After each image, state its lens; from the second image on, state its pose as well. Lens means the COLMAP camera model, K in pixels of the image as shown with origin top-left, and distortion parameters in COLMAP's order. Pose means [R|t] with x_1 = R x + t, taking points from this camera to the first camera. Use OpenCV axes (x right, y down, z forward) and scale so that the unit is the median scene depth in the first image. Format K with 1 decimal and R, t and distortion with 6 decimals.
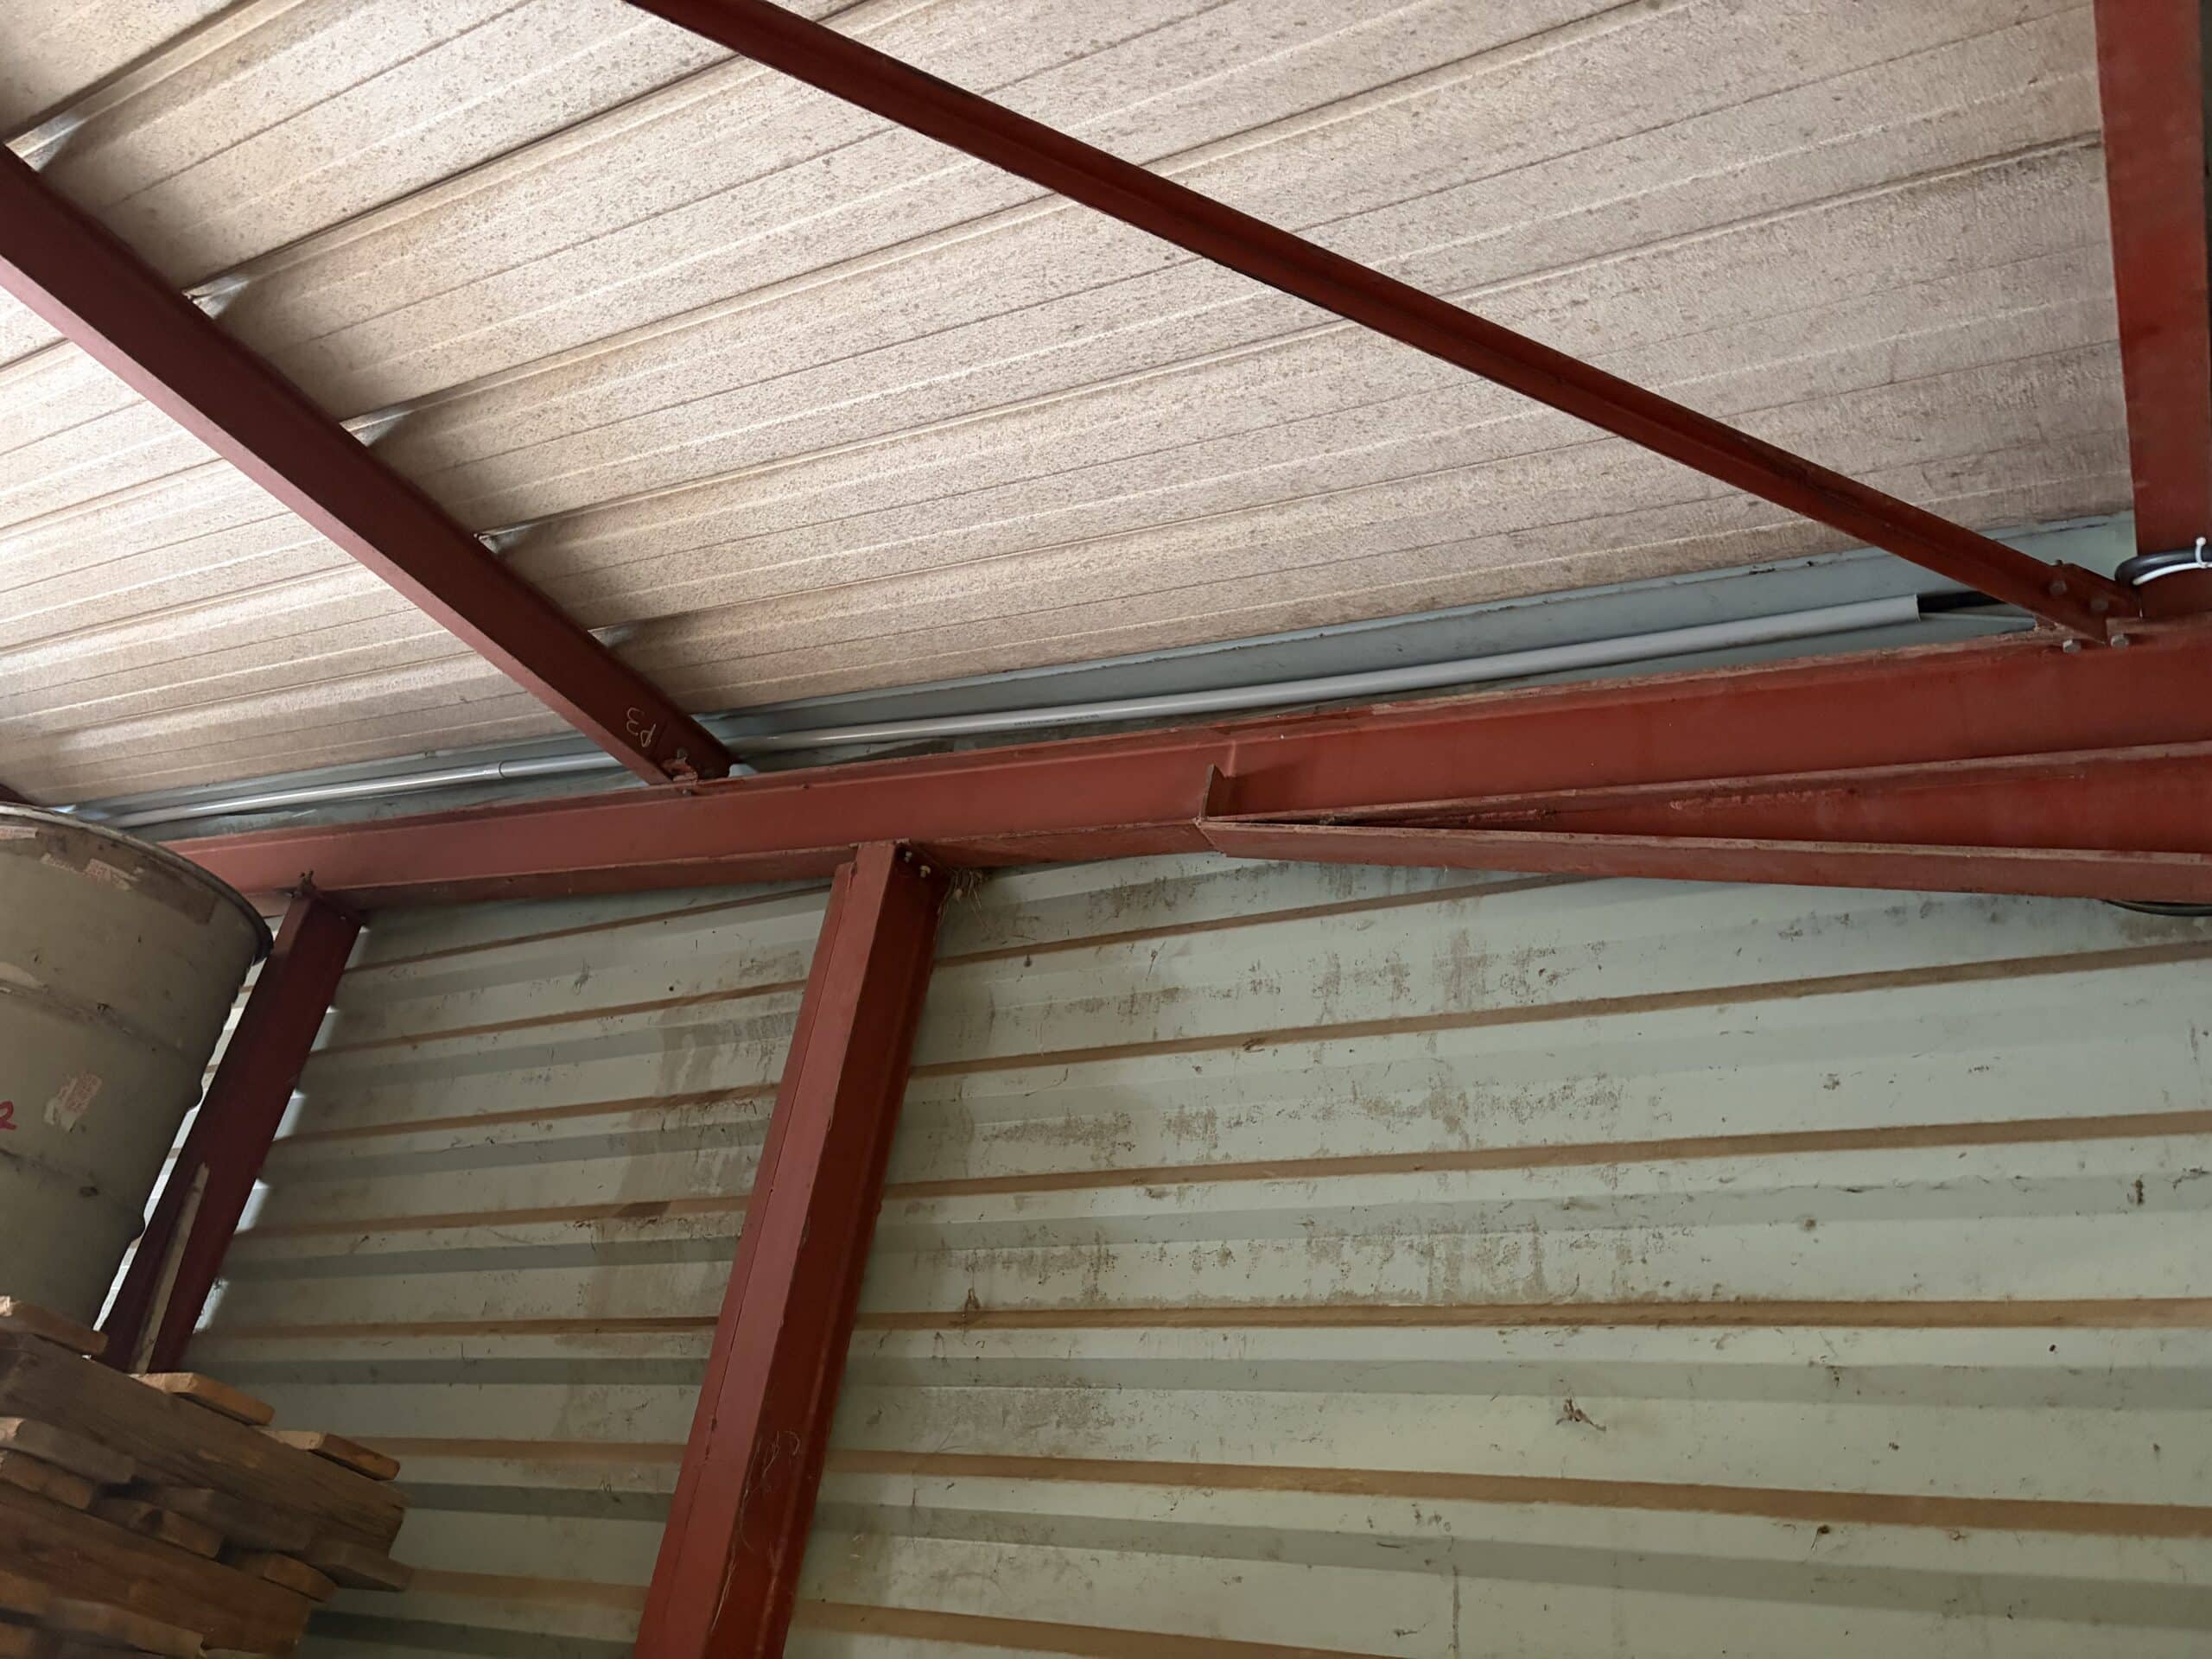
lens RADIAL K [[1661.5, 0, 1098.4], [0, 1661.5, 833.5], [0, 0, 1]] dist [0.044718, -0.043280]
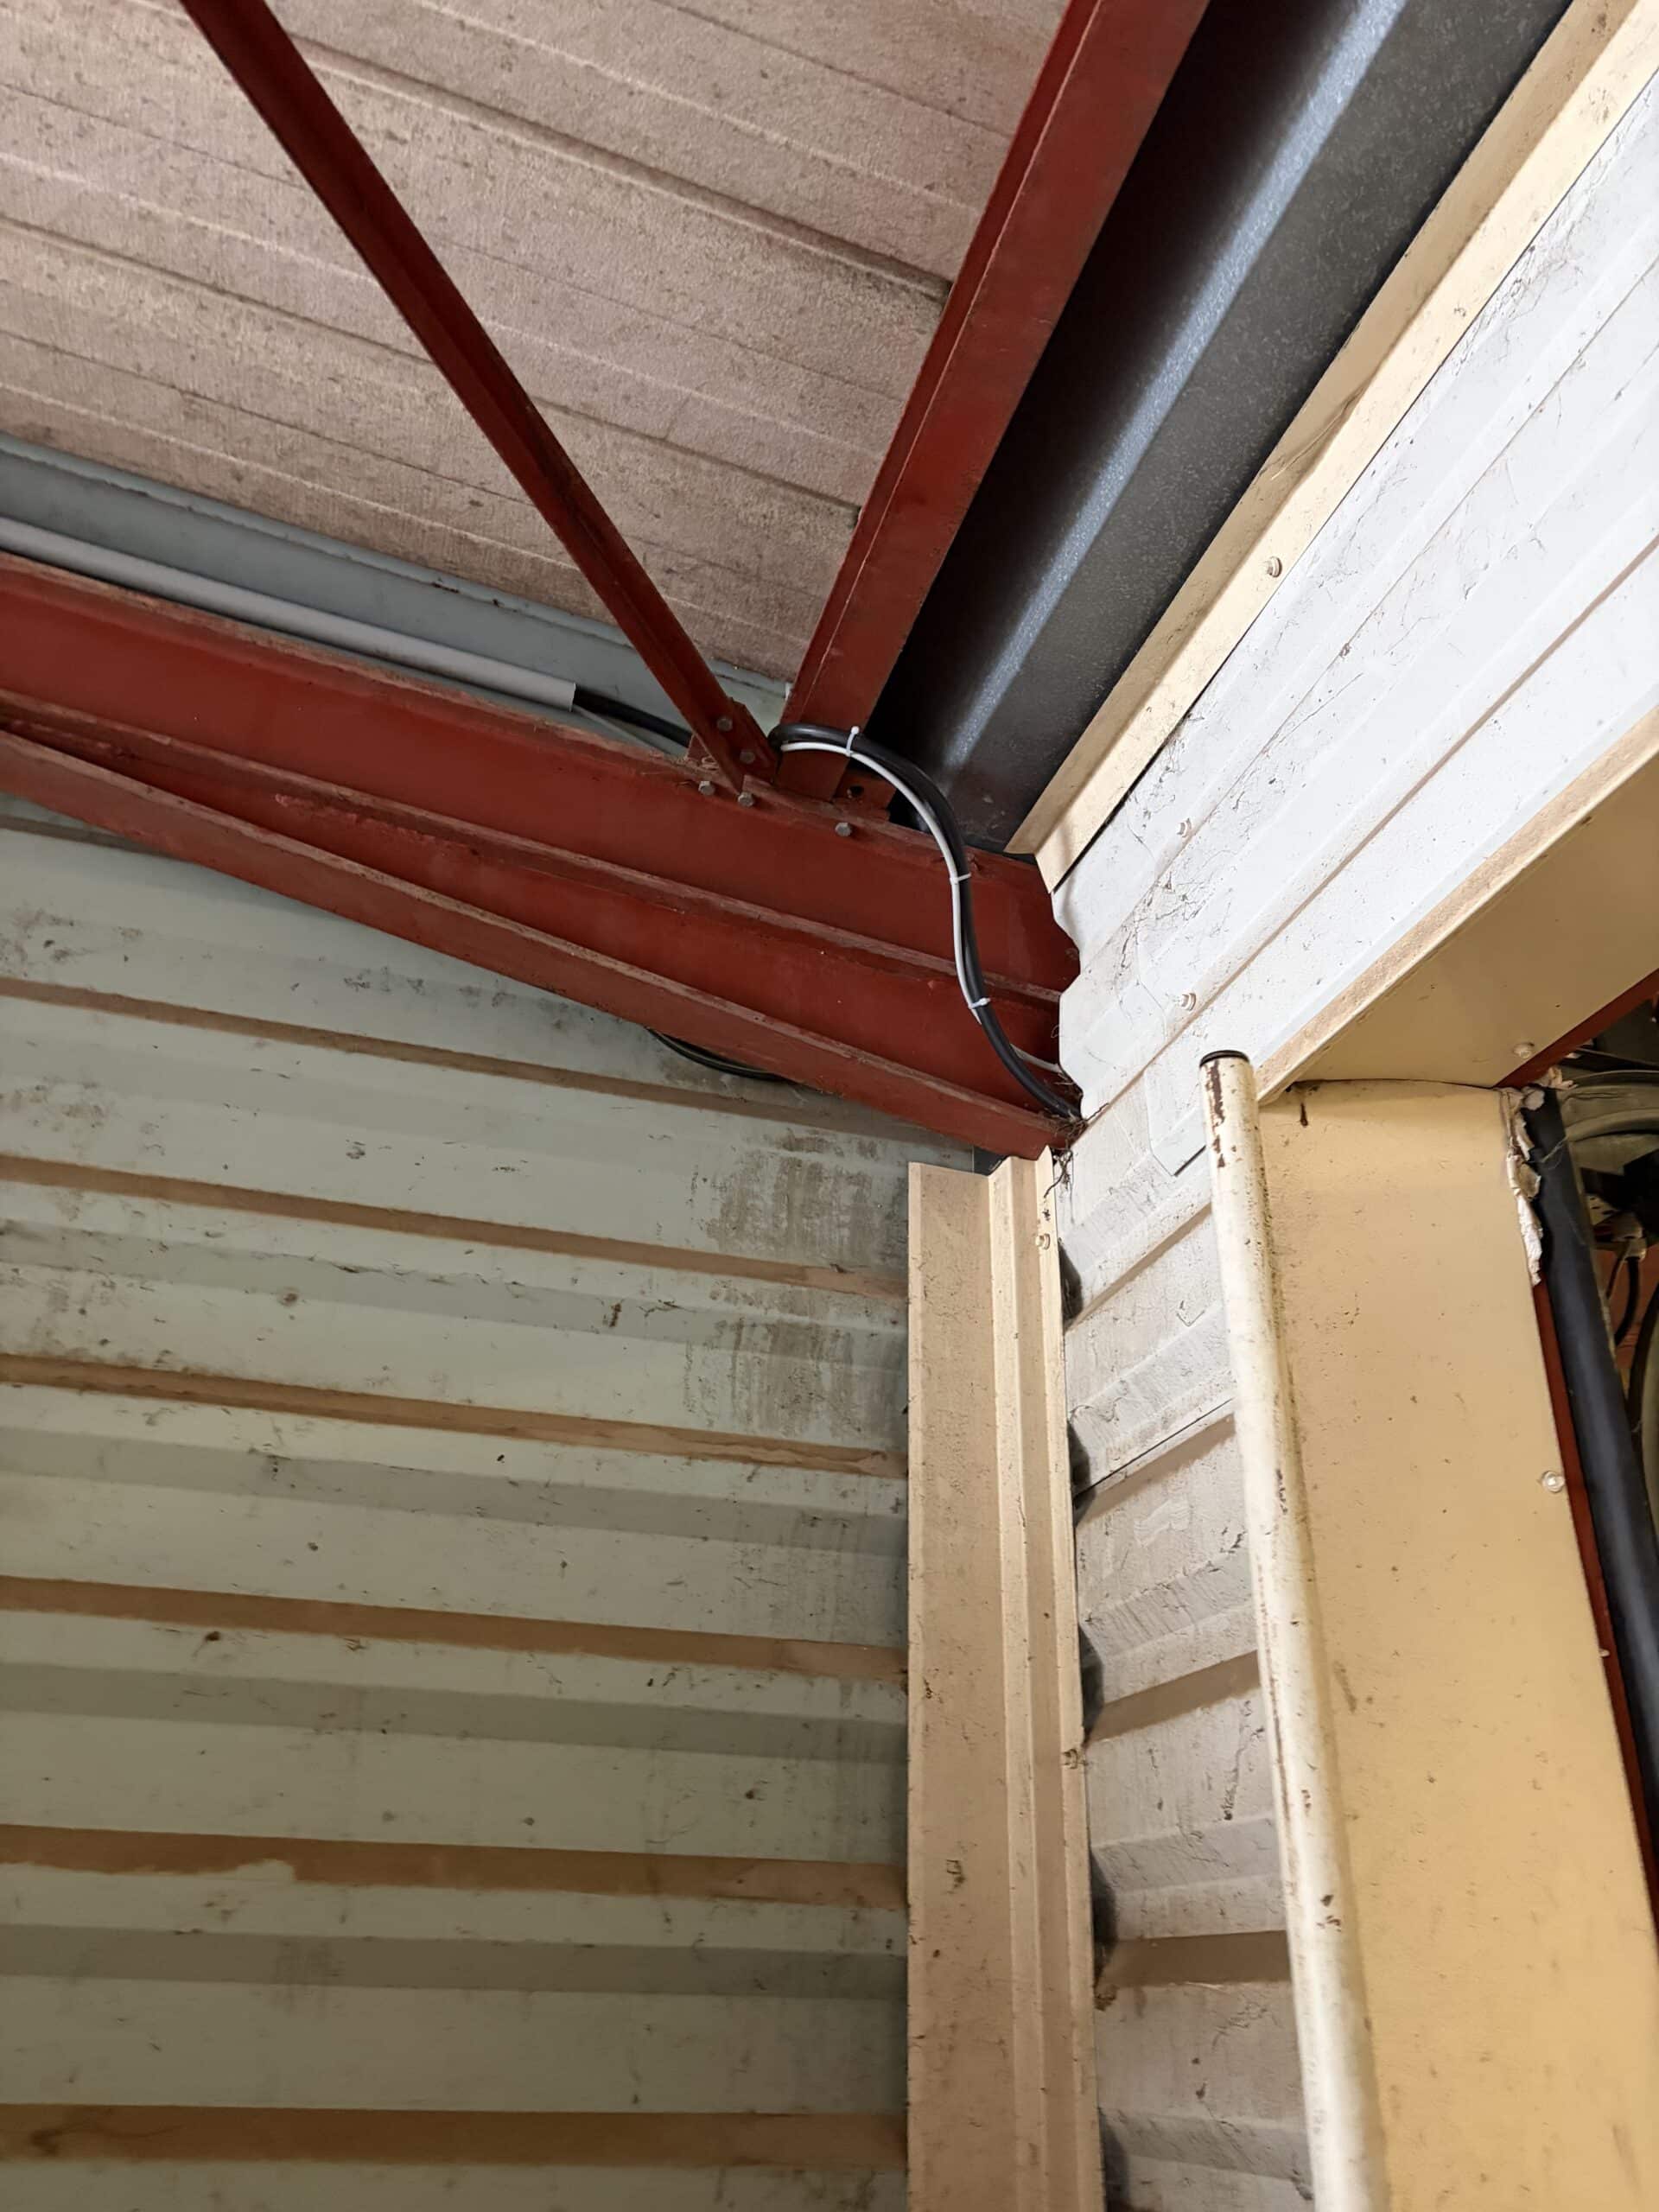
lens RADIAL K [[1661.5, 0, 849.3], [0, 1661.5, 1095.4], [0, 0, 1]] dist [0.044718, -0.043280]
pose [[0.681460, 0.238060, 0.692055, -0.006873], [-0.310216, 0.950424, -0.021469, 0.059827], [-0.662856, -0.200056, 0.721526, 0.194489]]
